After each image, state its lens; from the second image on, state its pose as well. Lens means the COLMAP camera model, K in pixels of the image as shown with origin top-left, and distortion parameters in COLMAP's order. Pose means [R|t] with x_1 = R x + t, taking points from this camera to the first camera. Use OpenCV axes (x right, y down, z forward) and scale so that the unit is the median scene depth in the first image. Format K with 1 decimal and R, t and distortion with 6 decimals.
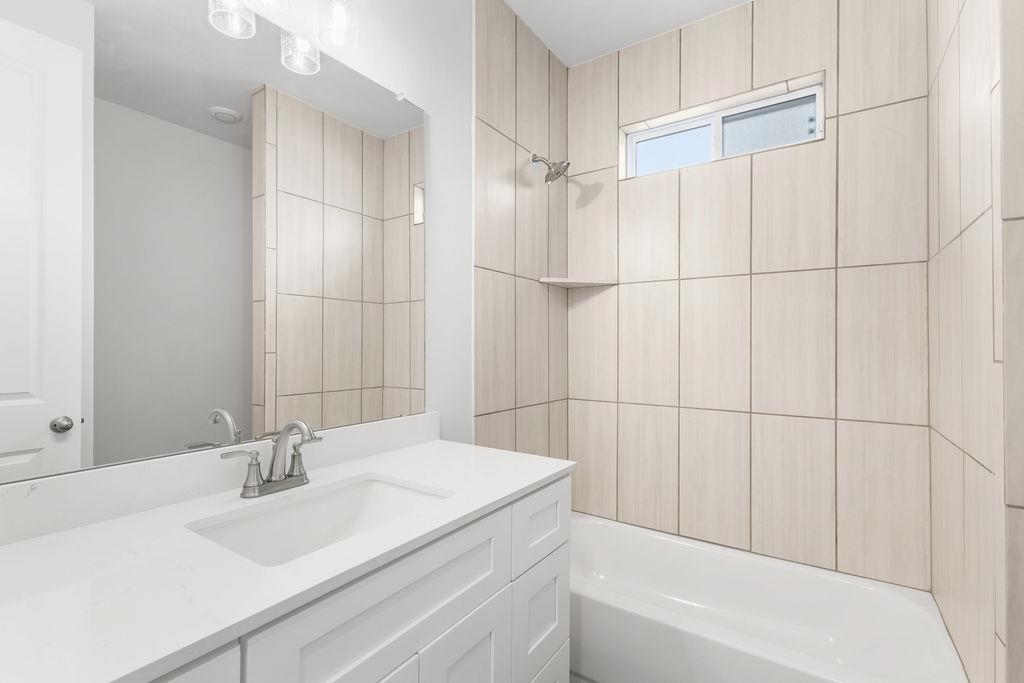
lens RADIAL K [[470.2, 0, 515.6], [0, 470.2, 345.5], [0, 0, 1]] dist [0.014043, -0.000996]
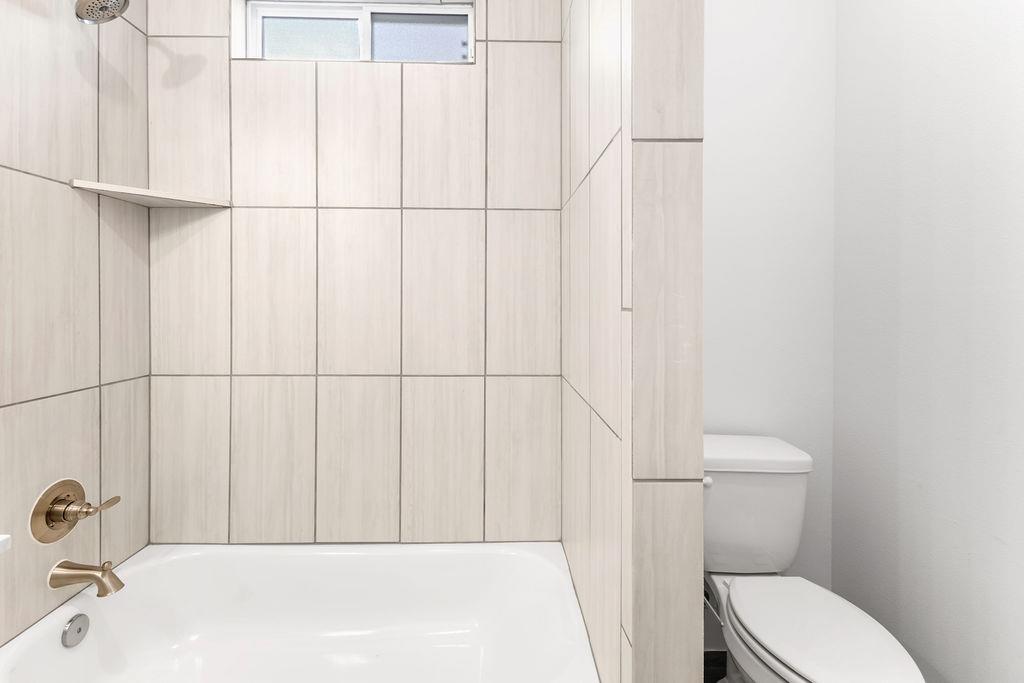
lens RADIAL K [[470.2, 0, 515.6], [0, 470.2, 345.5], [0, 0, 1]] dist [0.014043, -0.000996]
pose [[0.807573, -0.059080, 0.586801, 0.158605], [0.000892, 0.995091, 0.098960, 0.006541], [-0.589767, -0.079394, 0.803661, 0.195094]]
